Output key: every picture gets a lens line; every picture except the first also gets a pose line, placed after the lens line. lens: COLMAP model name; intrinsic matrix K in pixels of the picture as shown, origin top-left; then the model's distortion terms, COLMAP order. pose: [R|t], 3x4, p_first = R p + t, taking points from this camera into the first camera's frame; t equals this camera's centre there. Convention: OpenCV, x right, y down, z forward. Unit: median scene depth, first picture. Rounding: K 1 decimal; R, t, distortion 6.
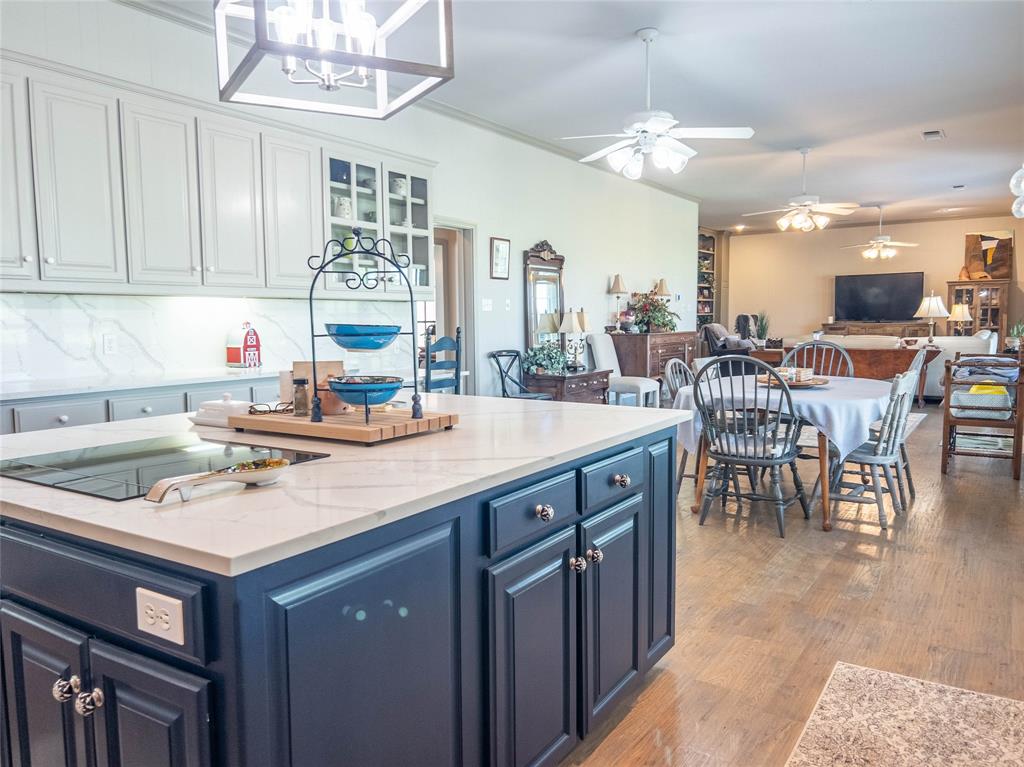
lens RADIAL K [[779.9, 0, 512.9], [0, 779.9, 383.6], [0, 0, 1]] dist [0.045630, -0.041339]
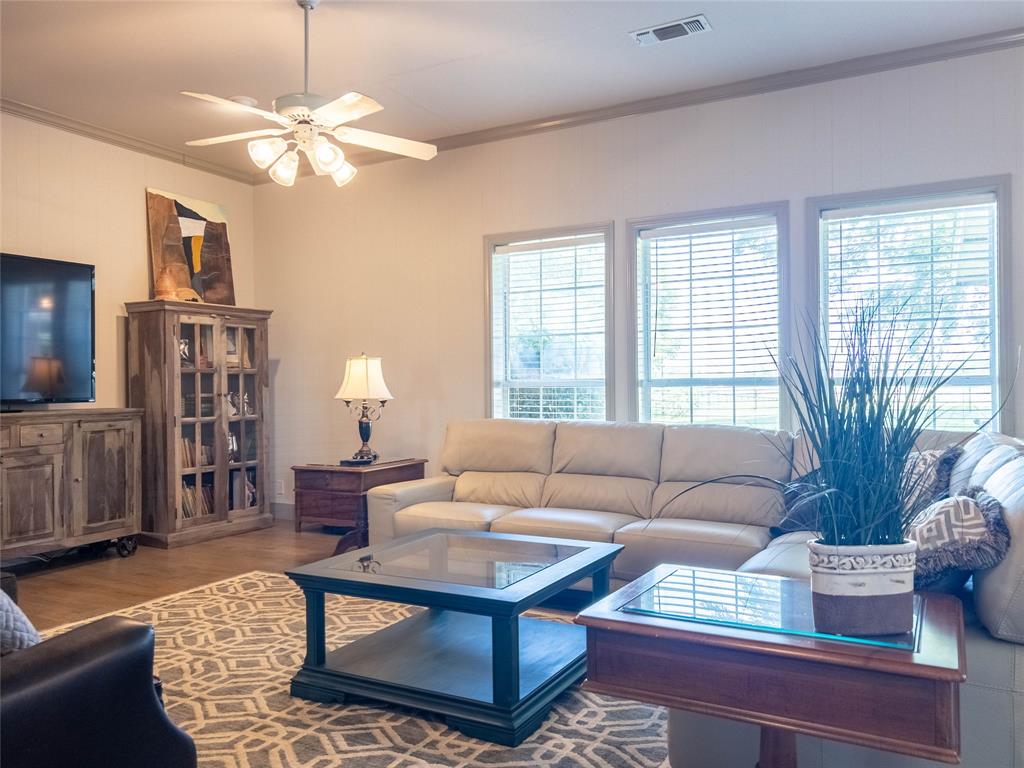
lens RADIAL K [[779.9, 0, 512.3], [0, 779.9, 380.9], [0, 0, 1]] dist [0.045630, -0.041339]
pose [[-0.062738, 0.031035, 0.997547, 0.168122], [0.098822, 0.994798, -0.024734, -0.065299], [-0.993125, 0.097028, -0.065478, 0.864306]]
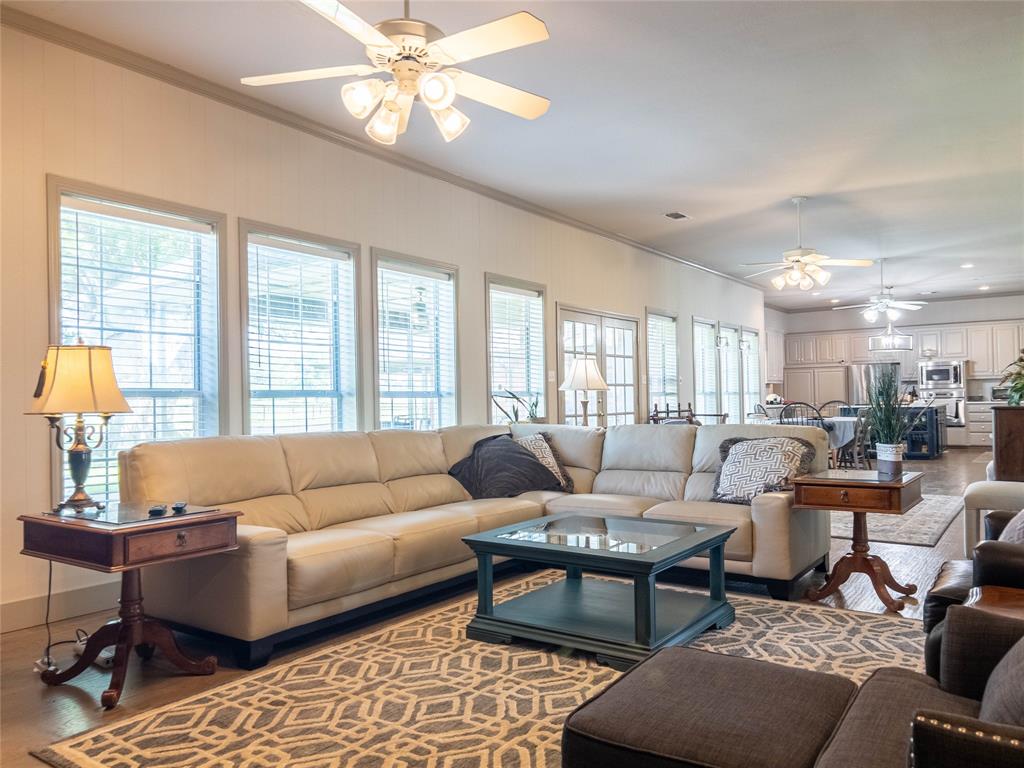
lens RADIAL K [[779.9, 0, 513.6], [0, 779.9, 384.4], [0, 0, 1]] dist [0.045630, -0.041339]
pose [[-0.999283, 0.019406, 0.032495, 0.406229], [0.021765, 0.997029, 0.073893, -0.095258], [-0.030964, 0.074547, -0.996737, 1.130582]]
